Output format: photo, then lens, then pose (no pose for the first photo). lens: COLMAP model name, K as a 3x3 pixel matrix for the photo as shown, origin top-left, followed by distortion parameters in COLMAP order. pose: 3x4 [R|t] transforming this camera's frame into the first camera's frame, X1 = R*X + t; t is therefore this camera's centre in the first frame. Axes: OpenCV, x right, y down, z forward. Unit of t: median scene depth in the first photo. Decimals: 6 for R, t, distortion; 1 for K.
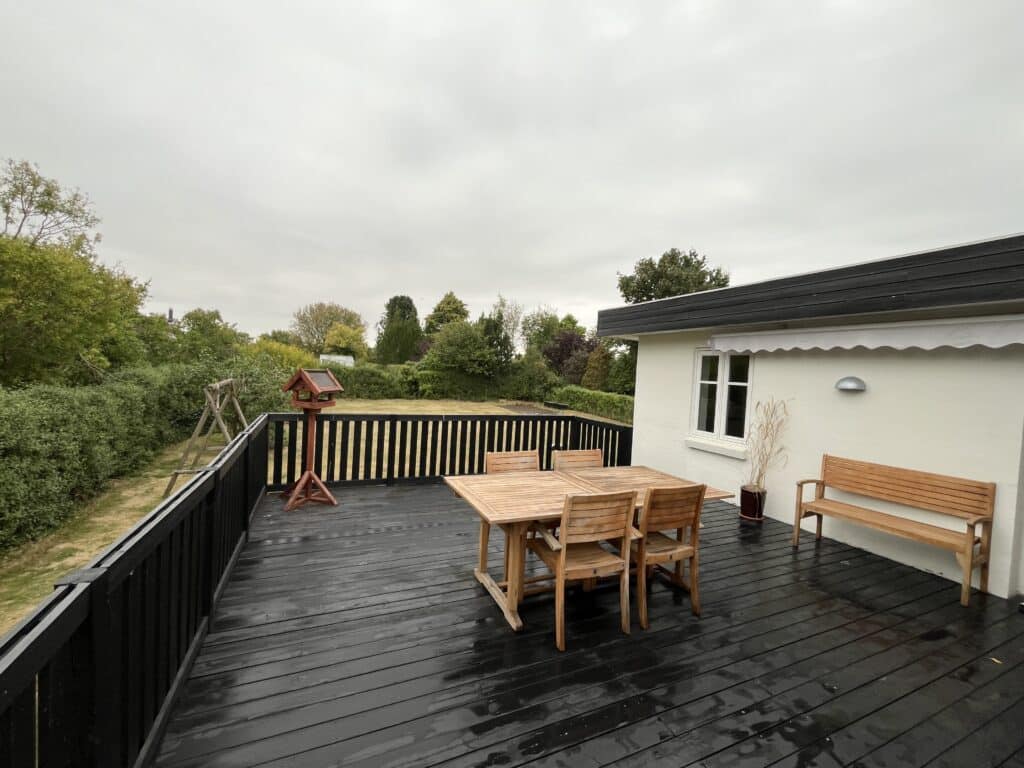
lens RADIAL K [[418.8, 0, 509.3], [0, 418.8, 383.0], [0, 0, 1]] dist [-0.000398, -0.000030]
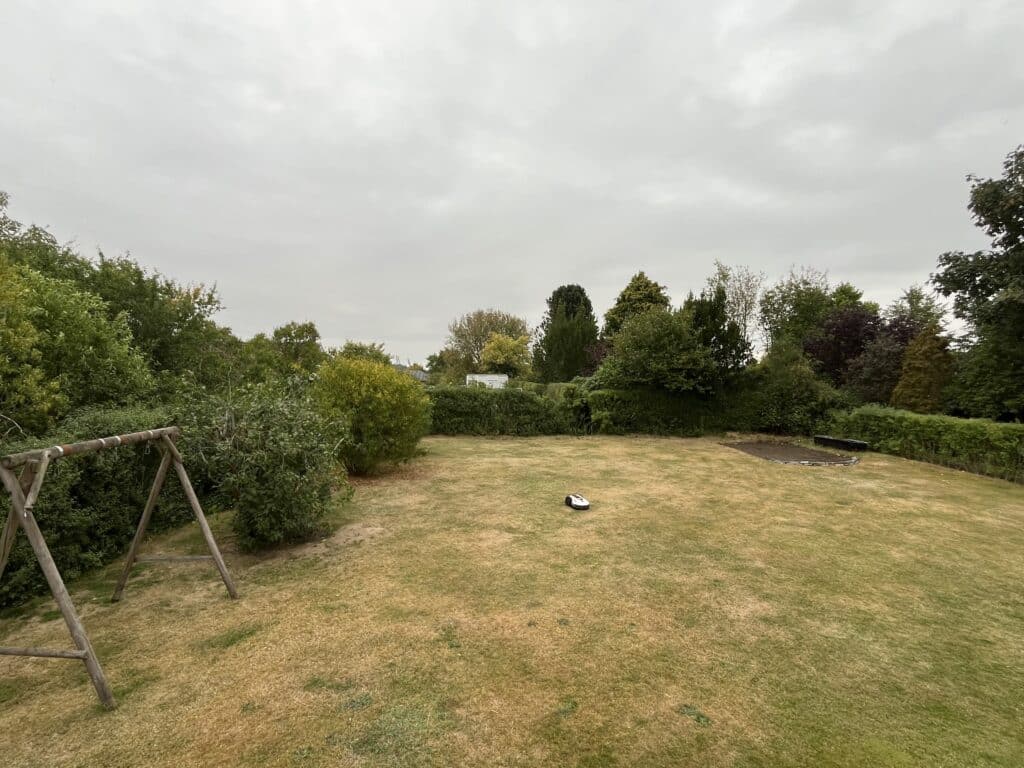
lens RADIAL K [[513.7, 0, 514.5], [0, 513.7, 384.8], [0, 0, 1]] dist [-0.000712, -0.000591]
pose [[0.917119, -0.048986, -0.395593, -0.007882], [0.034523, 0.998452, -0.043602, -0.006979], [0.397117, 0.026331, 0.917390, 0.205709]]
